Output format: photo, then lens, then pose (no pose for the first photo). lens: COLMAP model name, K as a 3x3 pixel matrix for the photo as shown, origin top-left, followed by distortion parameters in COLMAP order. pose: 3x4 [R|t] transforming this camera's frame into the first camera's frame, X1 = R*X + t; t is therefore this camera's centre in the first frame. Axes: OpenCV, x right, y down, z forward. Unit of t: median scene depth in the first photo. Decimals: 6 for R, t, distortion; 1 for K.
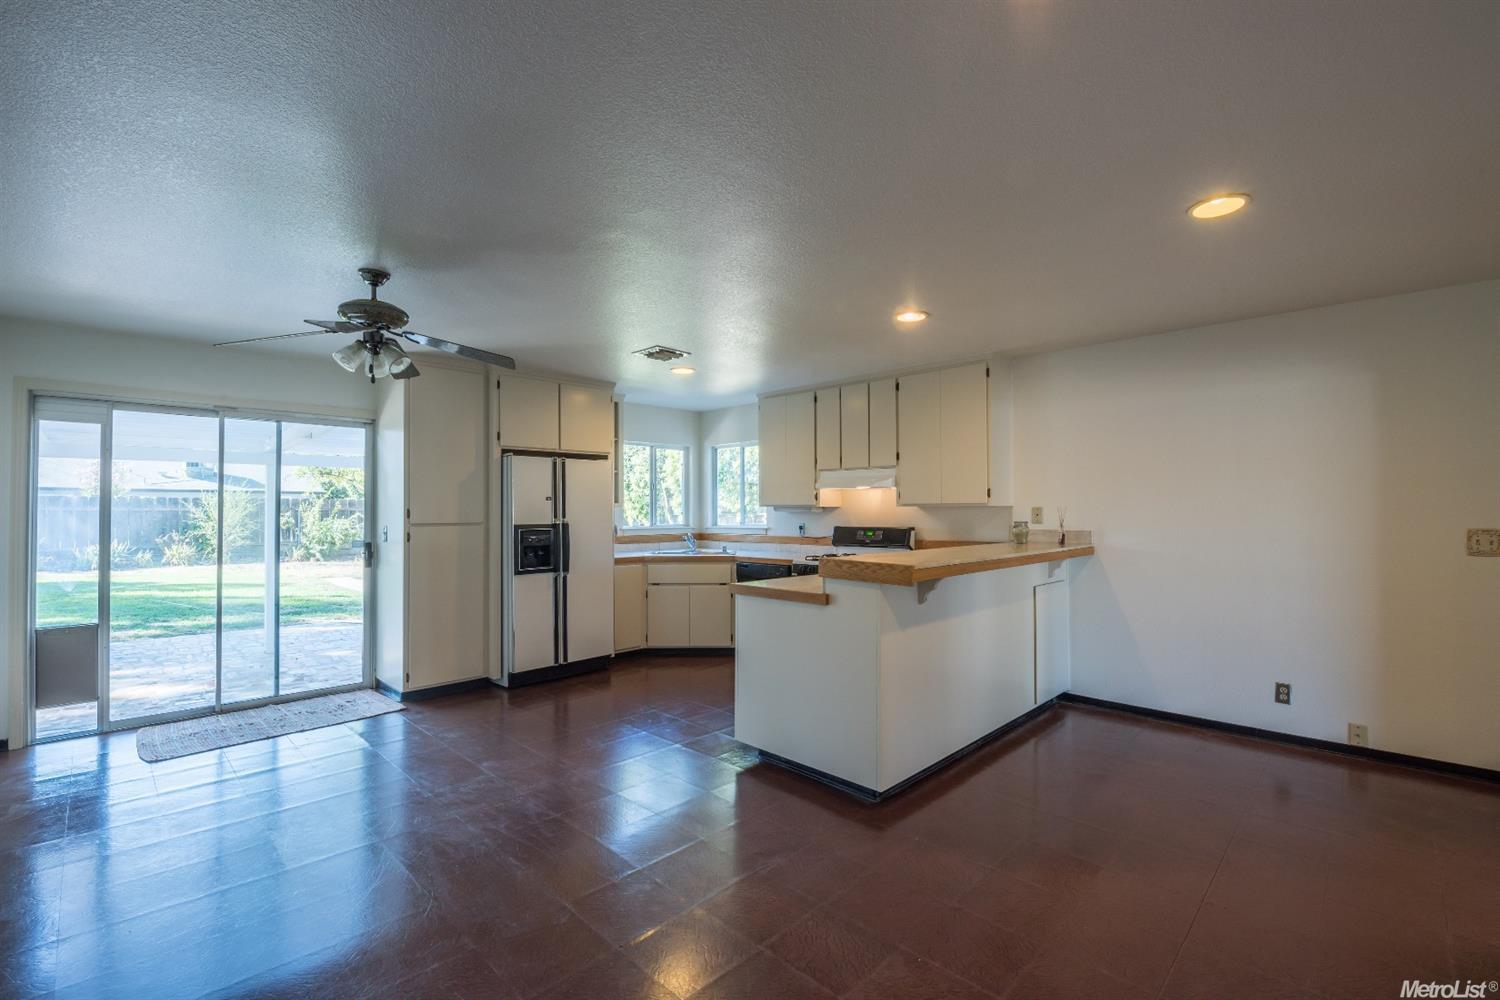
lens RADIAL K [[644.8, 0, 752.7], [0, 644.8, 503.4], [0, 0, 1]] dist [0.004076, -0.010187]
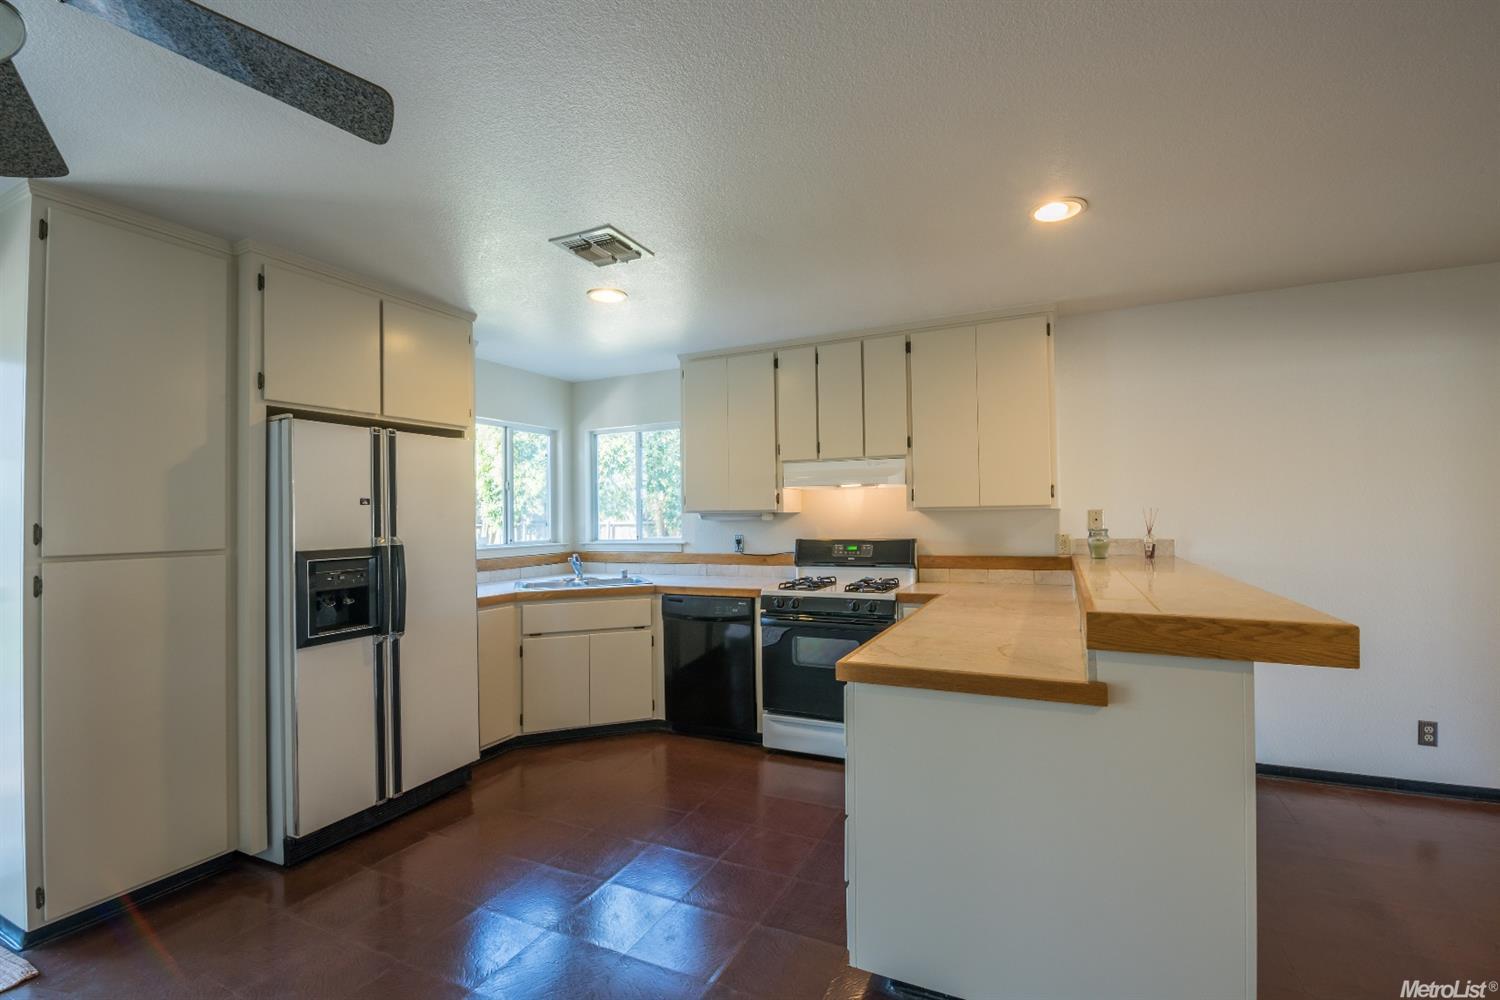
lens RADIAL K [[644.8, 0, 752.7], [0, 644.8, 503.4], [0, 0, 1]] dist [0.004076, -0.010187]
pose [[0.944941, -0.004649, 0.327207, -0.179660], [0.008506, 0.999910, -0.010356, 0.002441], [-0.327129, 0.012569, 0.944896, 0.362364]]
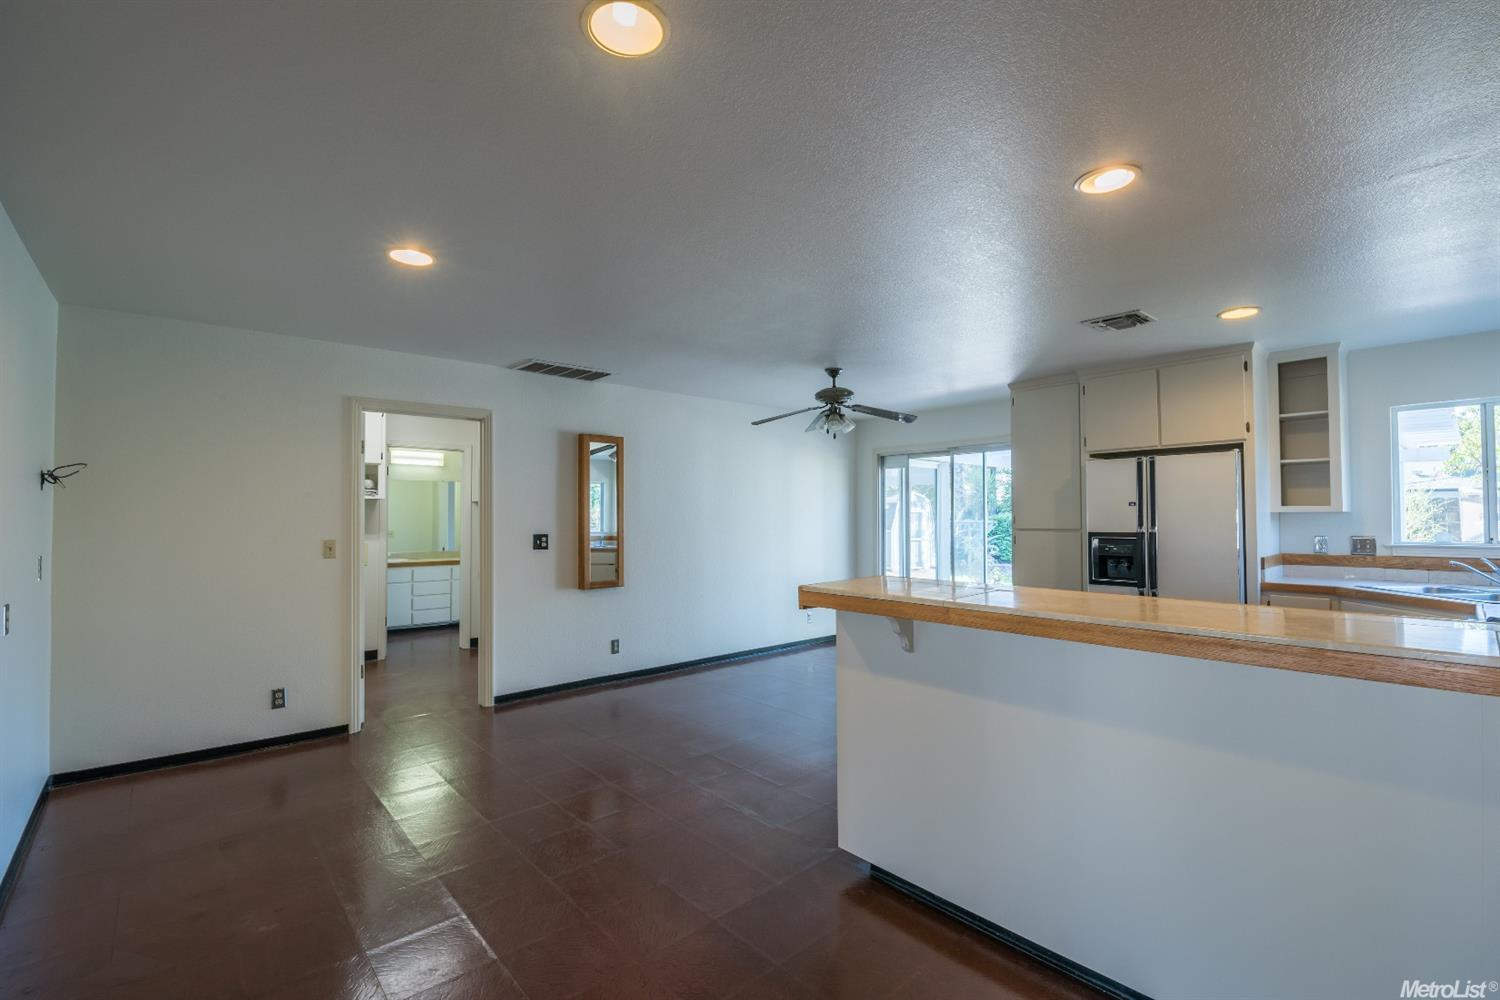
lens RADIAL K [[644.8, 0, 752.7], [0, 644.8, 503.4], [0, 0, 1]] dist [0.004076, -0.010187]
pose [[-0.051845, -0.016433, -0.998520, 0.591813], [0.016486, 0.999714, -0.017308, -0.001380], [0.998519, -0.017359, -0.051559, 0.511395]]
